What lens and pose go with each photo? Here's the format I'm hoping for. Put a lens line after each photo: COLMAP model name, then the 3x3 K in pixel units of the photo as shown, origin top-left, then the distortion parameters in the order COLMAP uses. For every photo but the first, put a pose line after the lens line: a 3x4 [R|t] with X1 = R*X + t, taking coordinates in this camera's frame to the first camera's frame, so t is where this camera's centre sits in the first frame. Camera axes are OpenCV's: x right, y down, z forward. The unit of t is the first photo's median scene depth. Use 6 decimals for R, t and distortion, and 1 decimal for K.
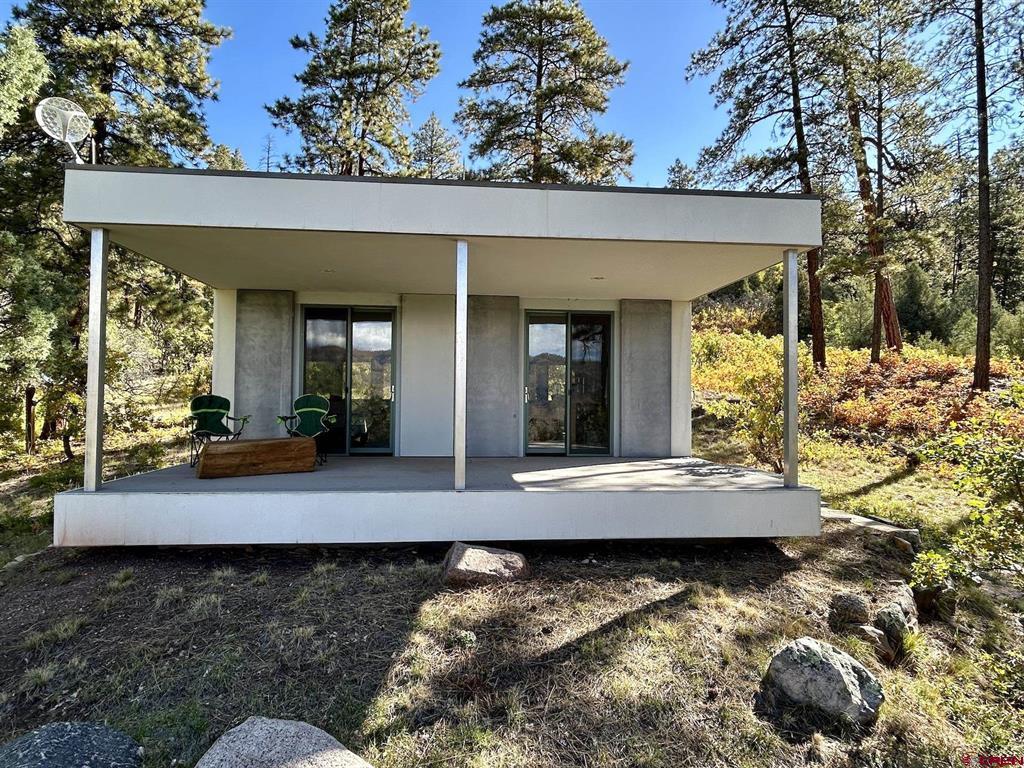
lens RADIAL K [[578.9, 0, 512.0], [0, 578.9, 384.0], [0, 0, 1]] dist [0.001605, 0.000540]
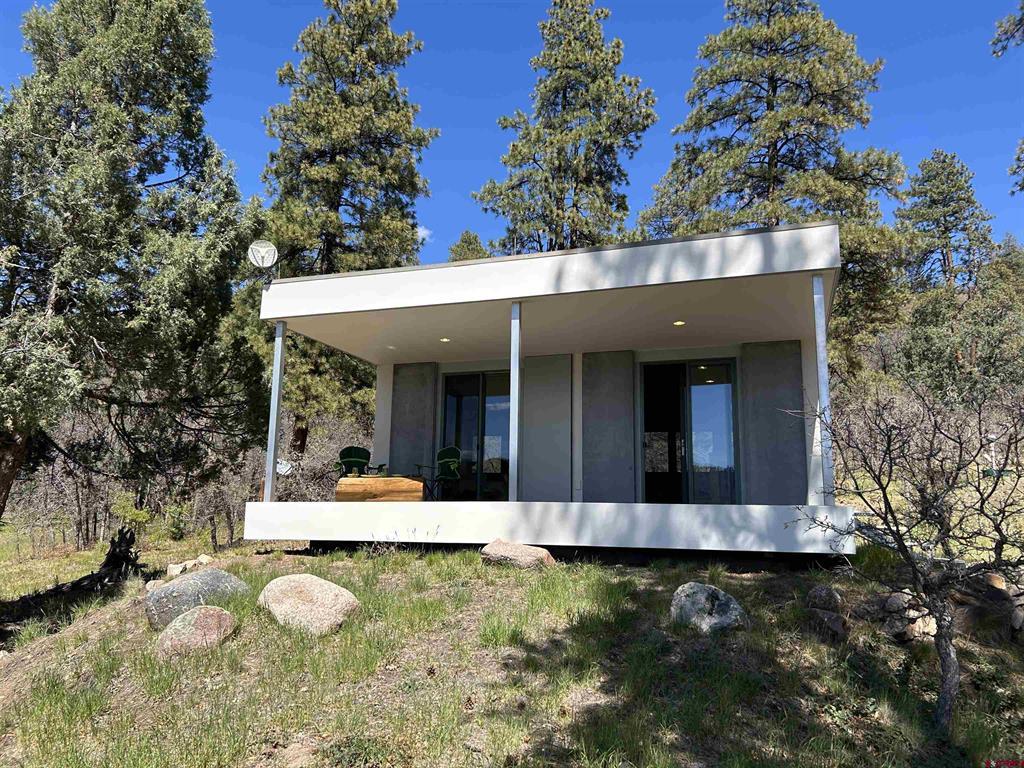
lens RADIAL K [[773.2, 0, 512.0], [0, 773.2, 384.0], [0, 0, 1]] dist [0.055046, -0.056810]
pose [[0.910208, -0.068988, -0.408365, 0.373064], [0.006091, 0.988152, -0.153359, 0.115199], [0.414106, 0.137101, 0.899844, -0.300480]]
